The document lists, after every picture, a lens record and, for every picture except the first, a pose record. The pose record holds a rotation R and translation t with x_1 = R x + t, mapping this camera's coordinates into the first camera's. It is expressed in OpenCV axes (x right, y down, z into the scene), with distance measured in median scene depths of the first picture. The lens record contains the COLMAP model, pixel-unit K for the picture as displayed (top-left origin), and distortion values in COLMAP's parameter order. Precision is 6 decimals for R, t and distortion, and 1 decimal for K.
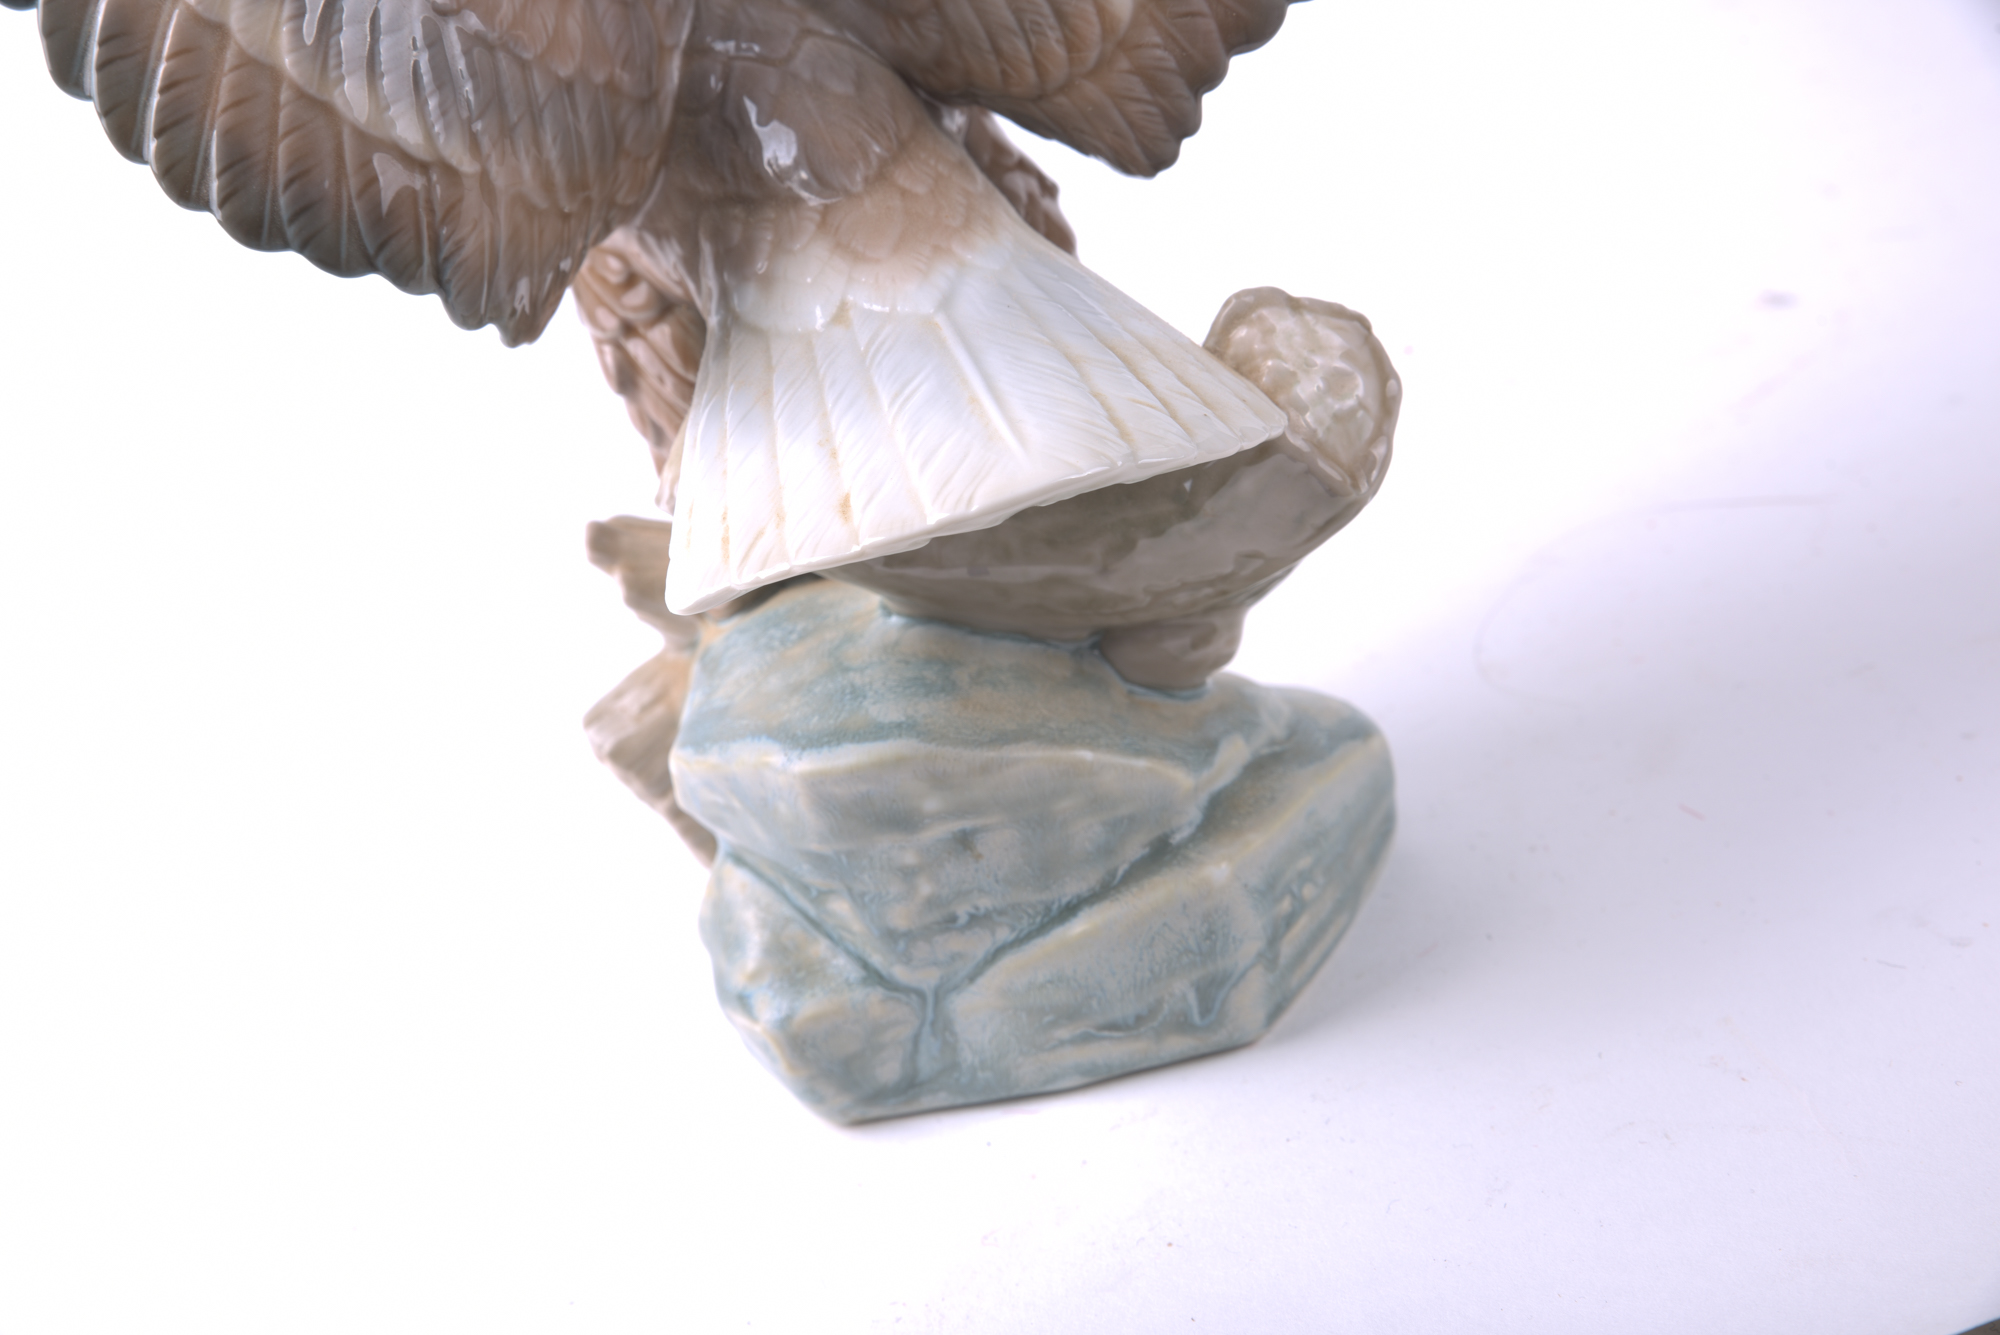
lens RADIAL K [[3229.2, 0, 974.2], [0, 3229.2, 652.8], [0, 0, 1]] dist [0.048586, -0.103498]
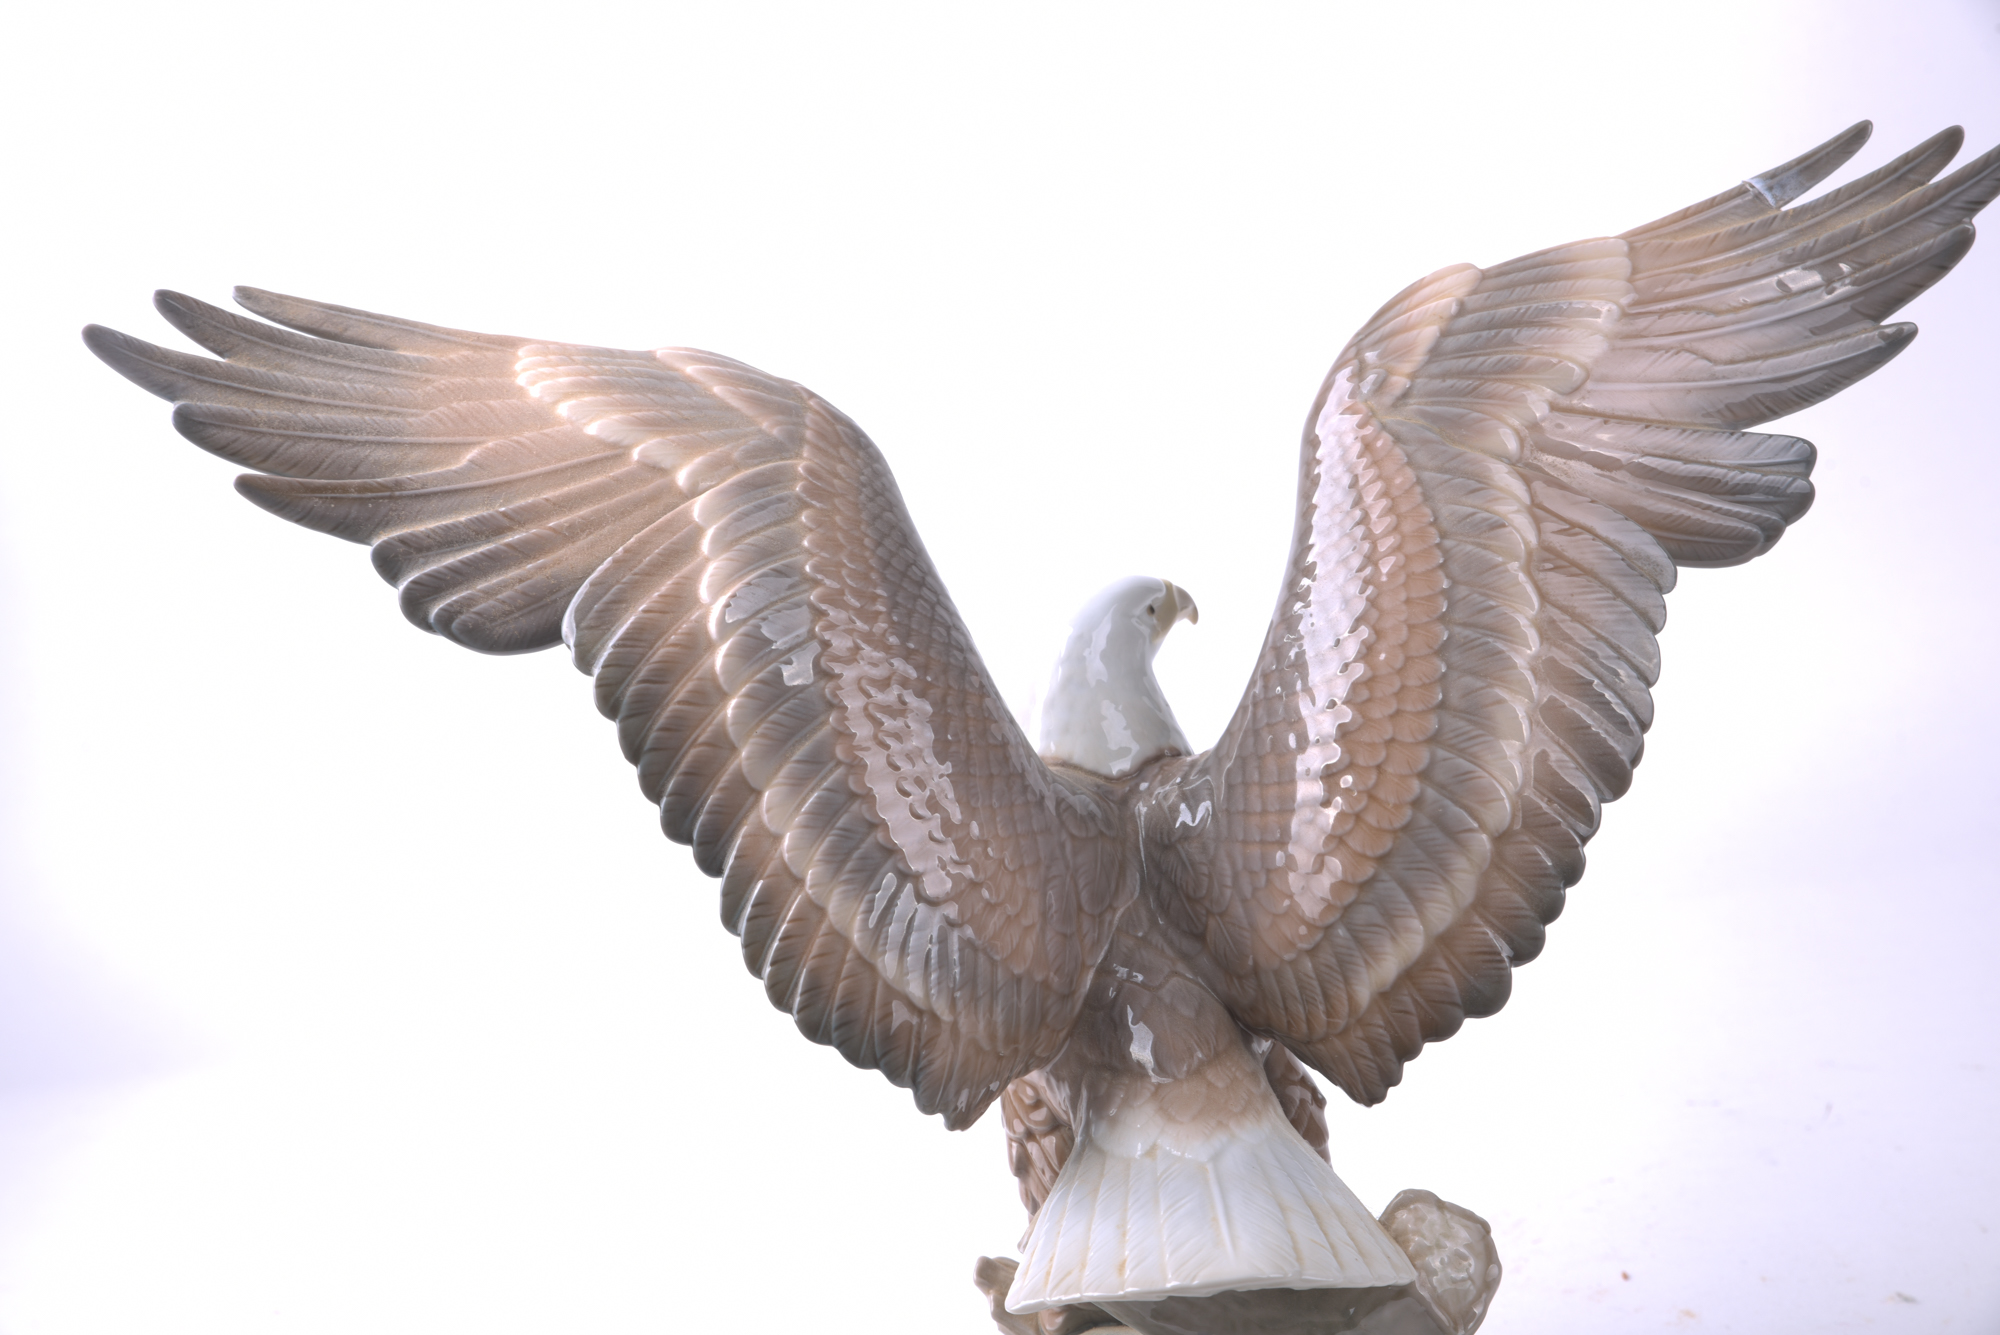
lens RADIAL K [[3229.2, 0, 974.2], [0, 3229.2, 652.8], [0, 0, 1]] dist [0.048586, -0.103498]
pose [[0.967425, 0.175047, -0.182888, 0.121374], [-0.215960, 0.947604, -0.235389, 0.056387], [0.132101, 0.267217, 0.954539, -0.597172]]
